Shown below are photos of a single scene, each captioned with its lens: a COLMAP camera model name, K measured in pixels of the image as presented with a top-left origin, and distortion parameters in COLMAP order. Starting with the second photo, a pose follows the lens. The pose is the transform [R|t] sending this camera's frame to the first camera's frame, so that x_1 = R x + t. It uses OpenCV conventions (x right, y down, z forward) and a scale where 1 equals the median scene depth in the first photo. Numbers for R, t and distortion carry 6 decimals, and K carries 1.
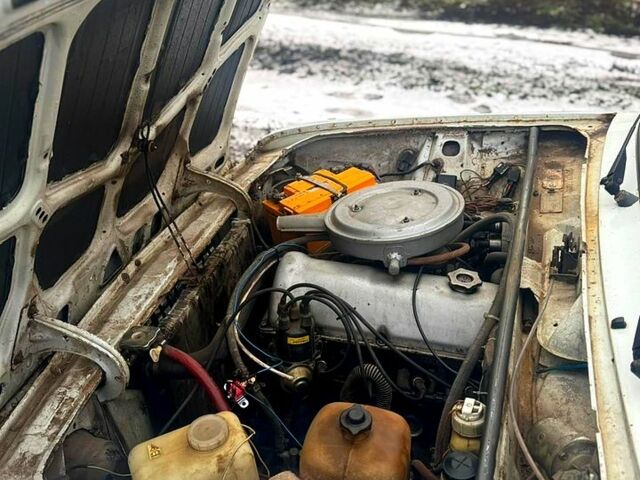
lens RADIAL K [[729.0, 0, 320.0], [0, 729.0, 240.0], [0, 0, 1]] dist [0.192625, -0.444659]
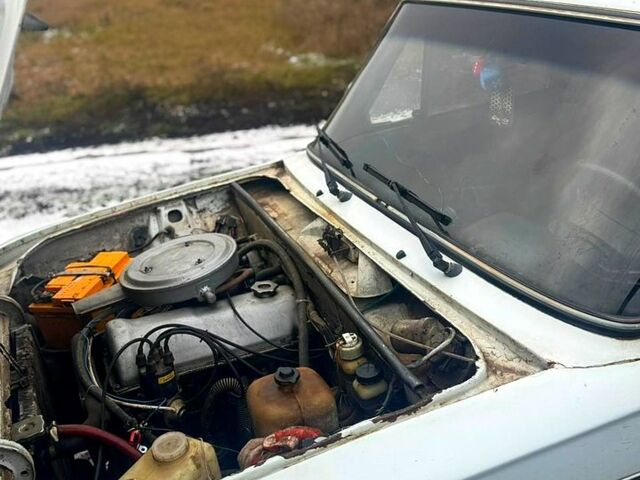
lens RADIAL K [[729.0, 0, 320.0], [0, 729.0, 240.0], [0, 0, 1]] dist [0.192625, -0.444659]
pose [[0.791831, -0.261652, 0.551853, -0.295398], [0.351667, 0.934089, -0.061711, 0.065228], [-0.499333, 0.242934, 0.831655, -0.083525]]
